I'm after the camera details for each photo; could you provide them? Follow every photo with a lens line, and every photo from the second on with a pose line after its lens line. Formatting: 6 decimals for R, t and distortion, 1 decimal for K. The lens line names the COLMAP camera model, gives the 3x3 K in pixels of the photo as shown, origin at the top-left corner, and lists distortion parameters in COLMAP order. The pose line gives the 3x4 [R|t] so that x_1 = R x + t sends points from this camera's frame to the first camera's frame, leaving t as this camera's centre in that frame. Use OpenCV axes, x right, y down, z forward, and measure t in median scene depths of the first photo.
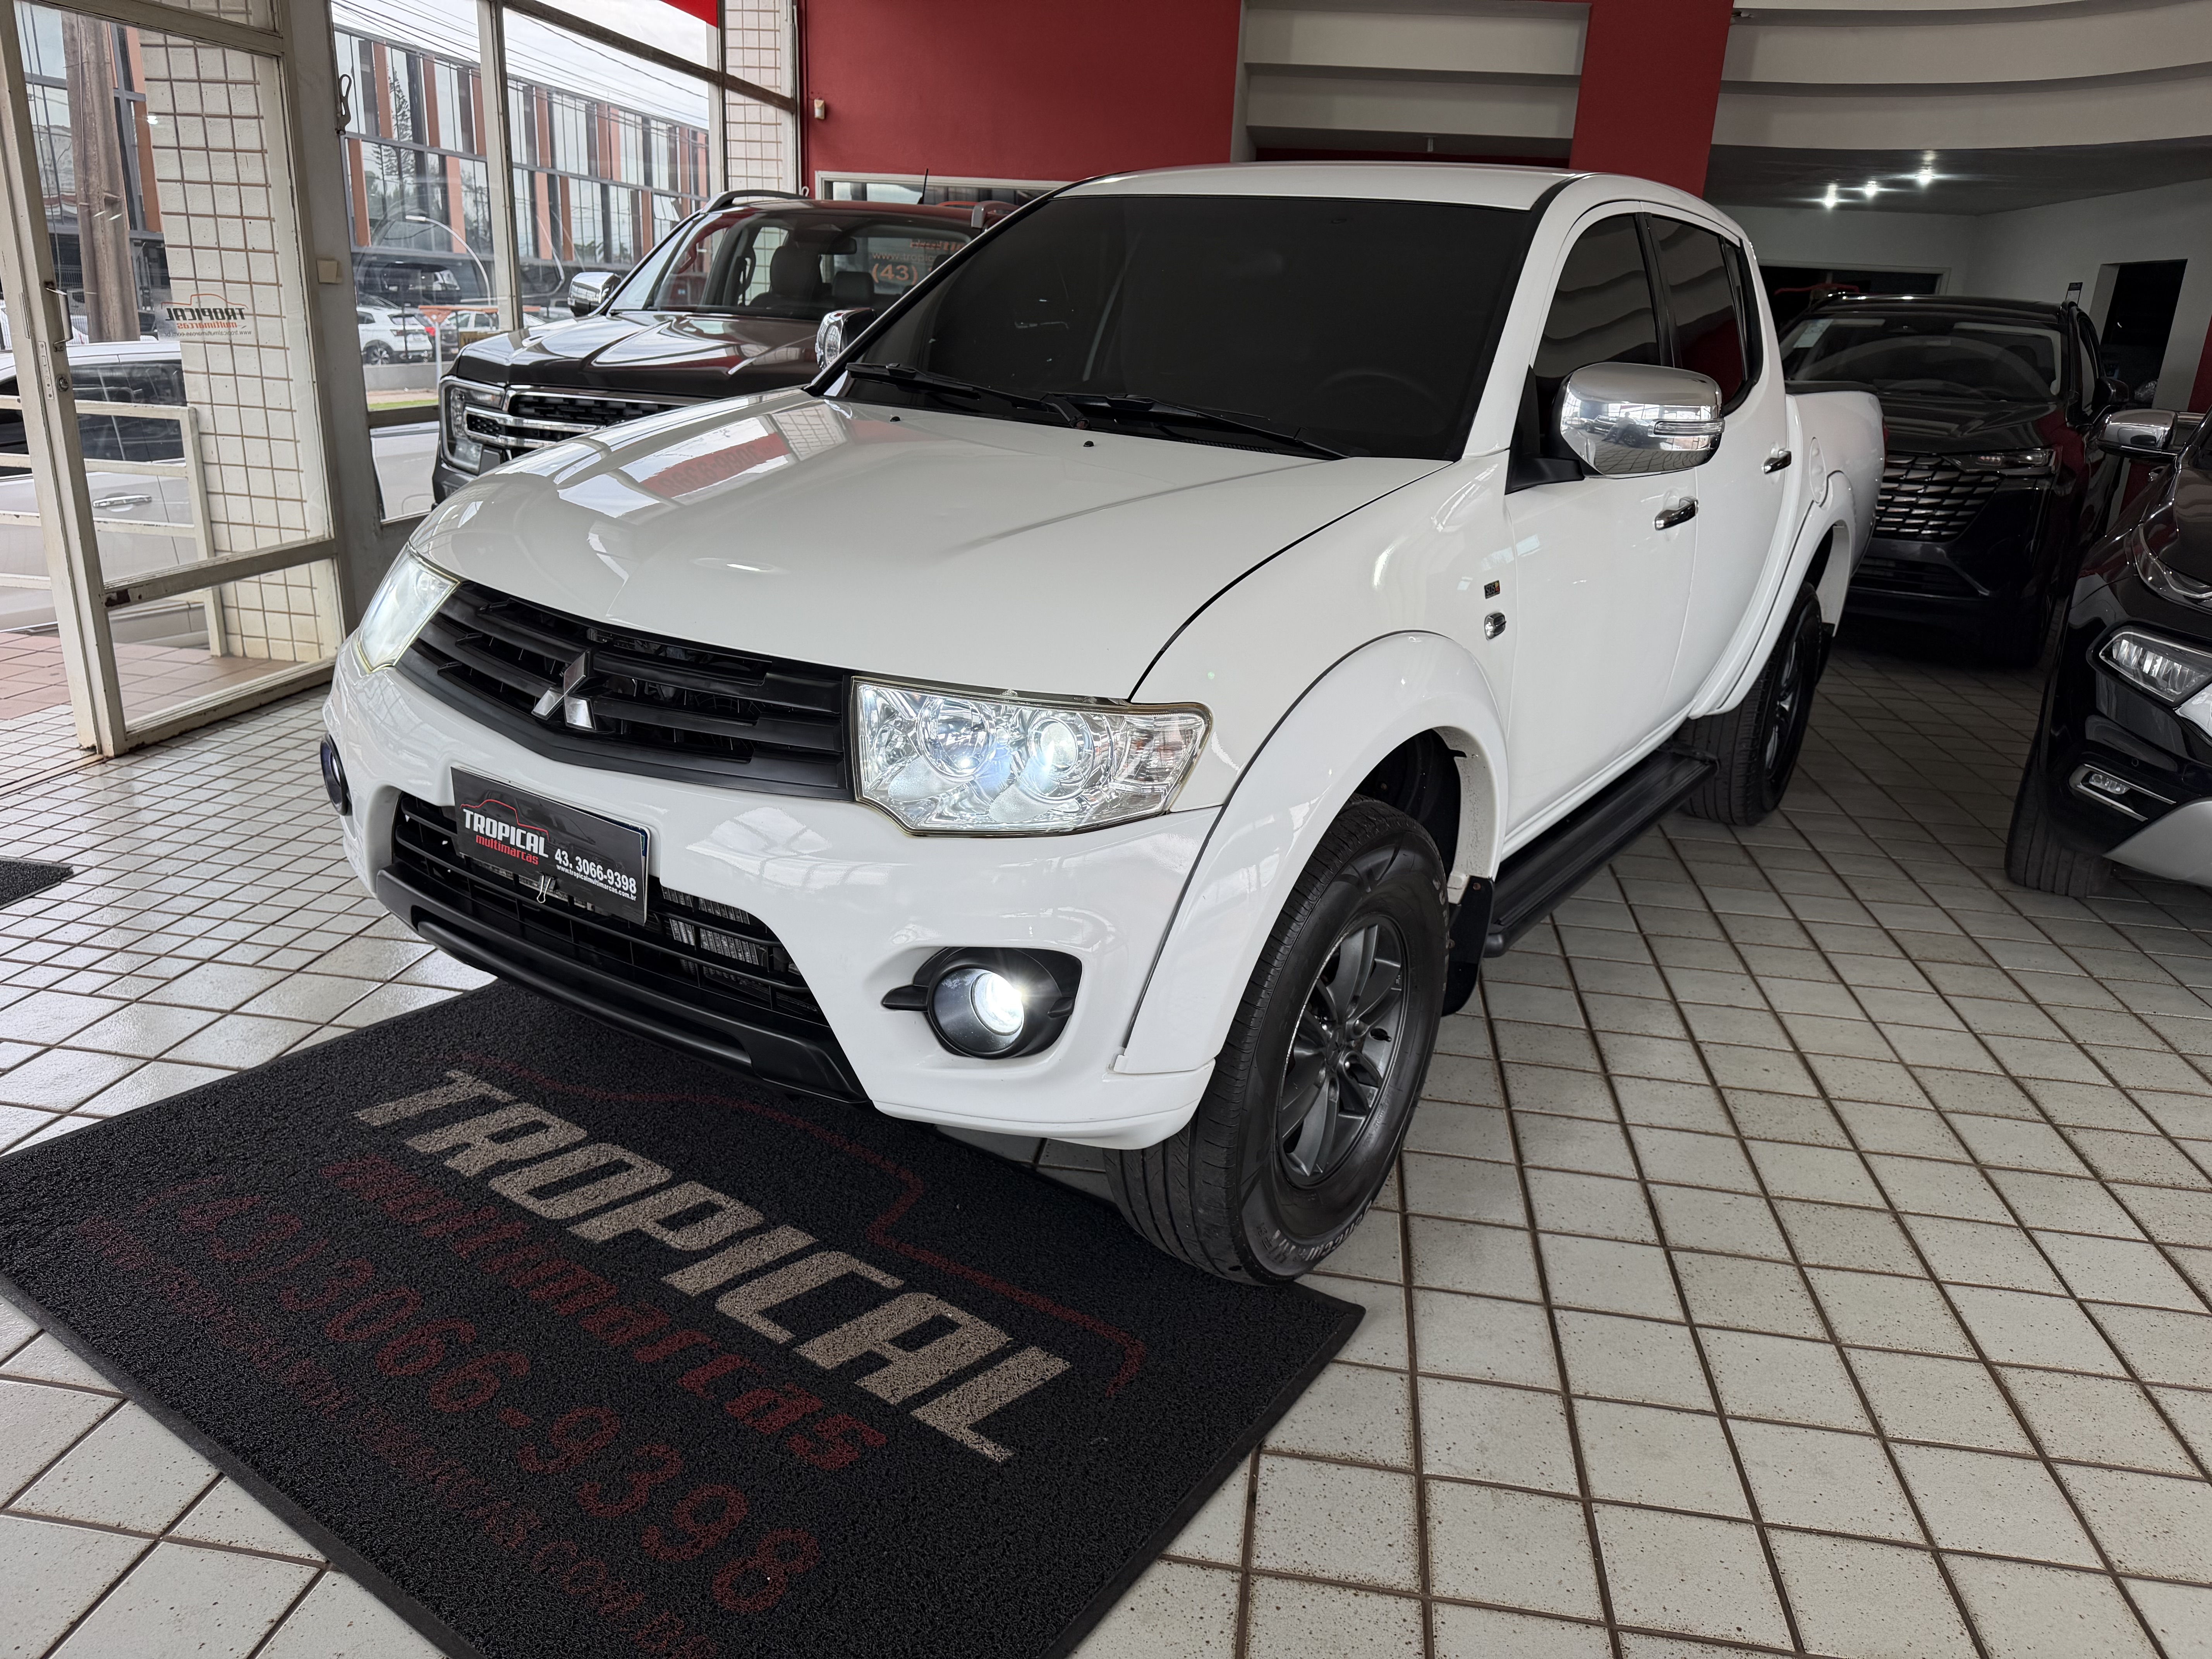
lens RADIAL K [[1570.7, 0, 1111.5], [0, 1570.7, 837.8], [0, 0, 1]] dist [0.009055, -0.018027]
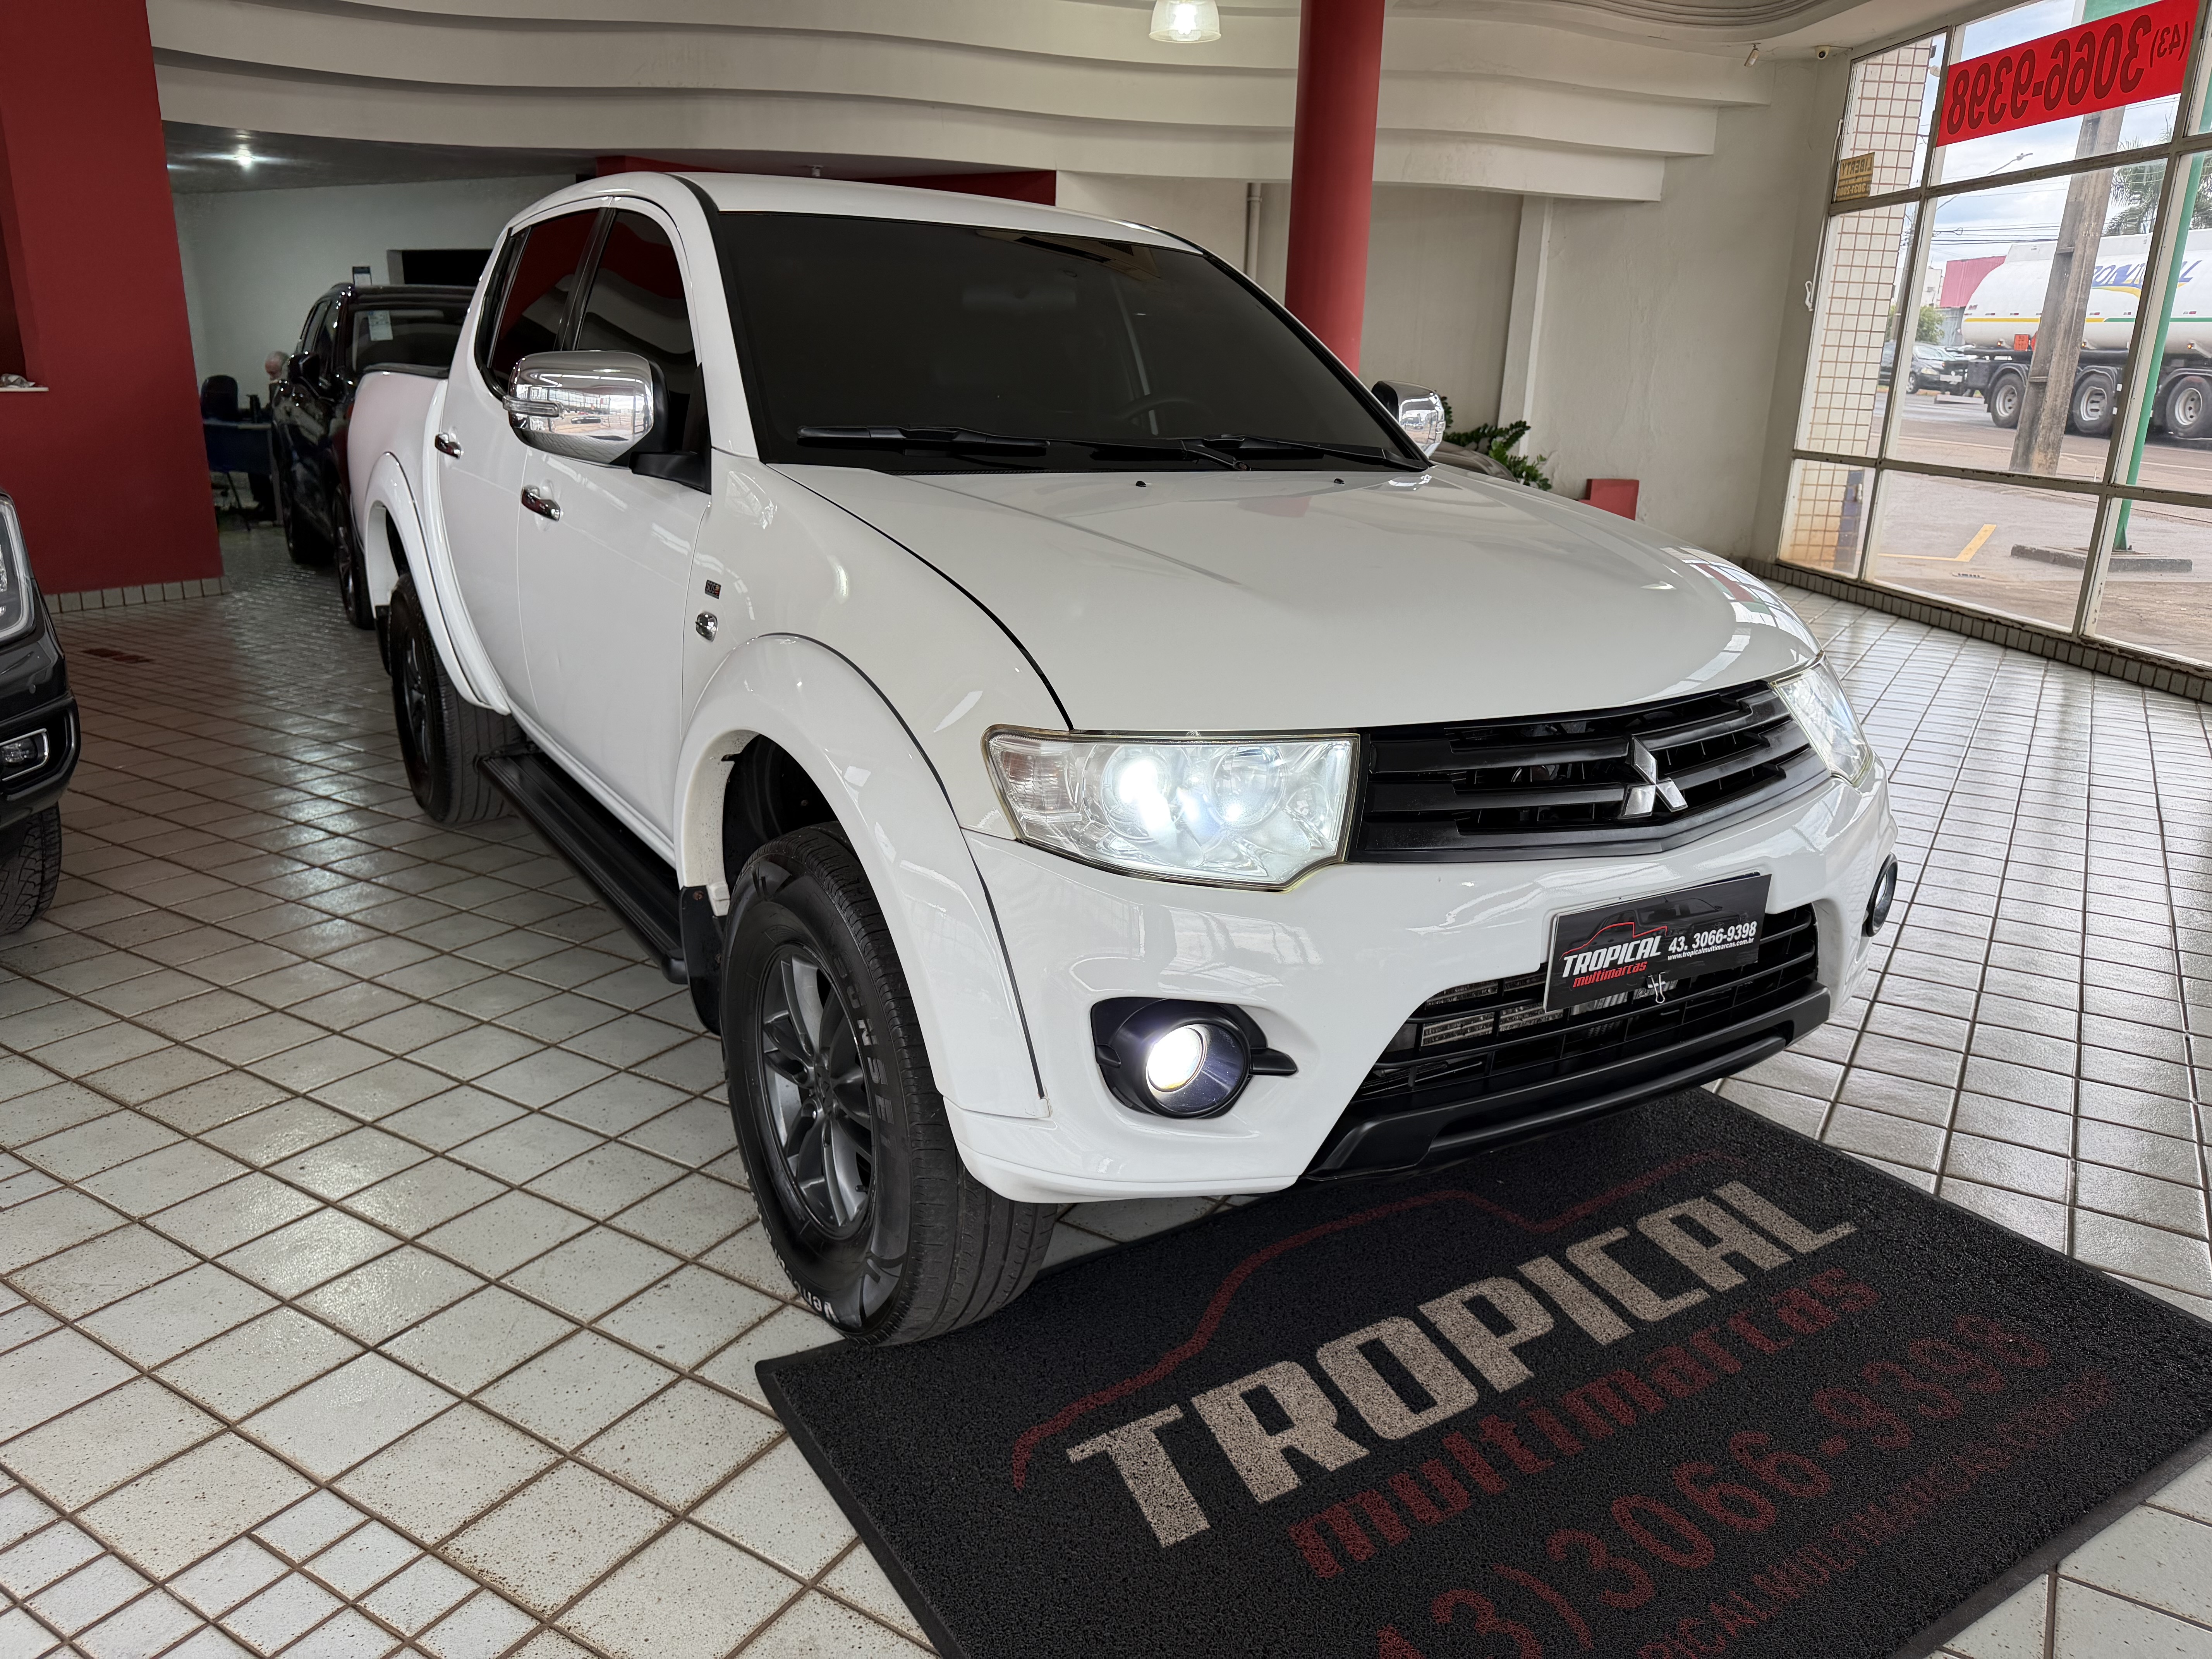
lens RADIAL K [[1577.2, 0, 1120.8], [0, 1577.2, 833.8], [0, 0, 1]] dist [0.003797, -0.009710]
pose [[0.388586, -0.302902, 0.870202, -1.106142], [0.288743, 0.936883, 0.197175, -0.290609], [-0.875002, 0.174645, 0.451521, 0.710936]]
